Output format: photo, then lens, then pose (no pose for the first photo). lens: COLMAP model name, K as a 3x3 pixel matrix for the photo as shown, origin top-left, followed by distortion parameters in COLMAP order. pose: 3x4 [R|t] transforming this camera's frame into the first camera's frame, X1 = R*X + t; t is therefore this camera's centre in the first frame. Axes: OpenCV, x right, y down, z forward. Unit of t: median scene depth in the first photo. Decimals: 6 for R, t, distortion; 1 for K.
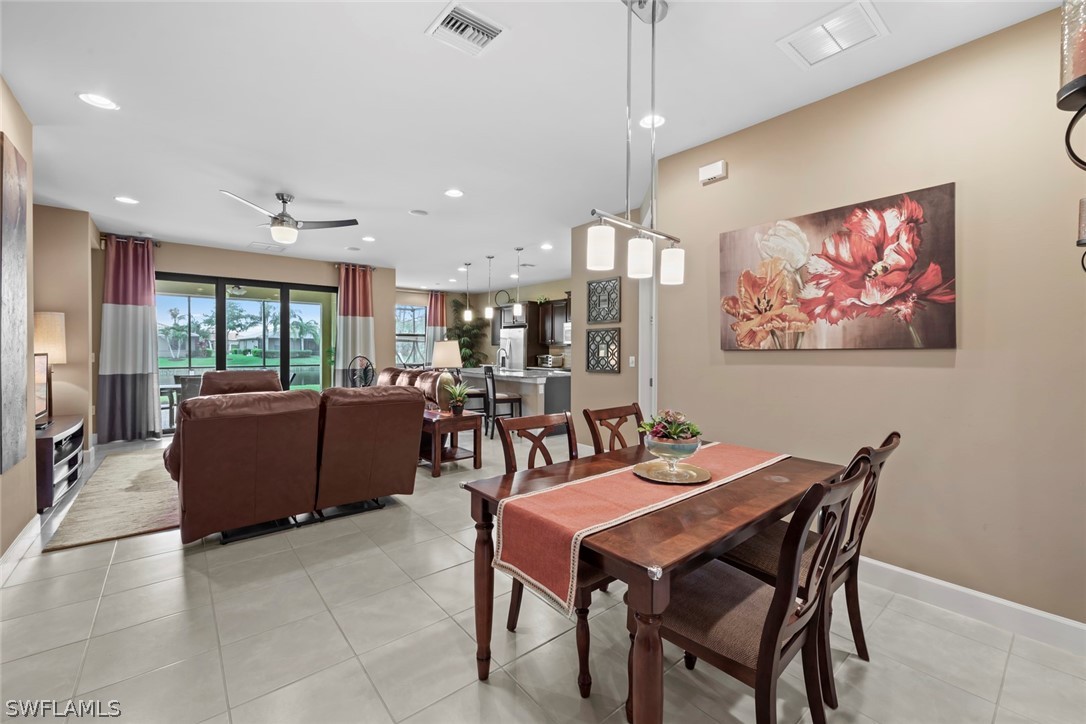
lens RADIAL K [[439.4, 0, 545.0], [0, 439.4, 356.1], [0, 0, 1]] dist [0.004130, -0.000182]
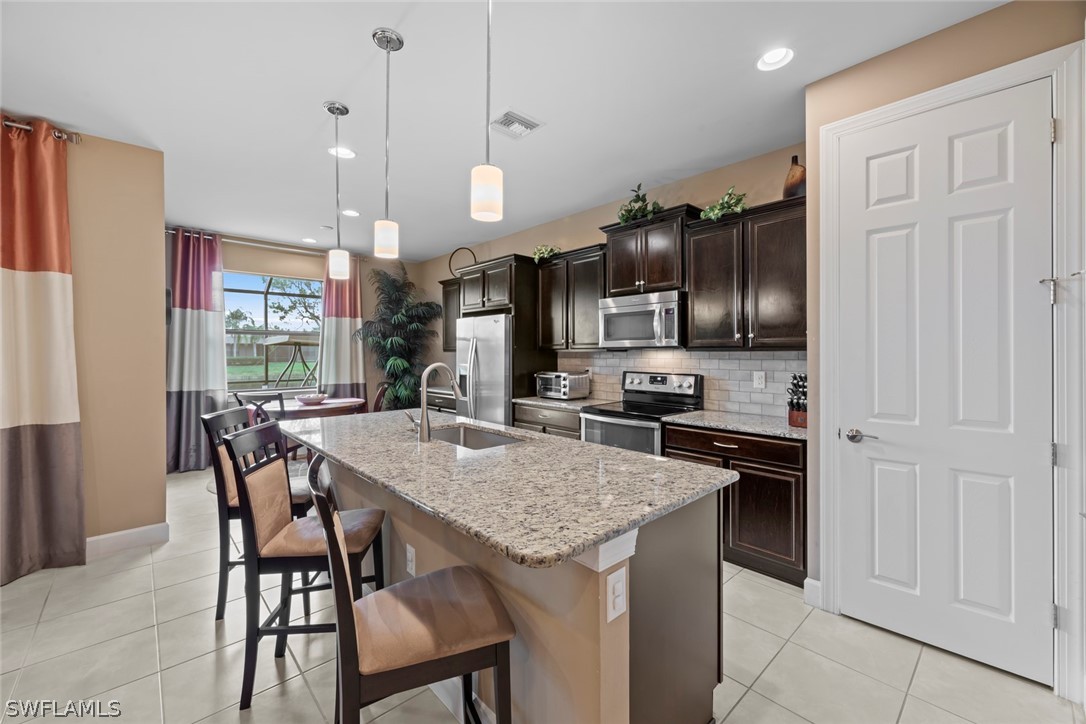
lens RADIAL K [[439.4, 0, 545.0], [0, 439.4, 356.1], [0, 0, 1]] dist [0.004130, -0.000182]
pose [[0.998587, -0.008325, 0.052490, -0.037024], [0.008762, 0.999929, -0.008105, -0.019033], [-0.052419, 0.008554, 0.998589, 0.637355]]
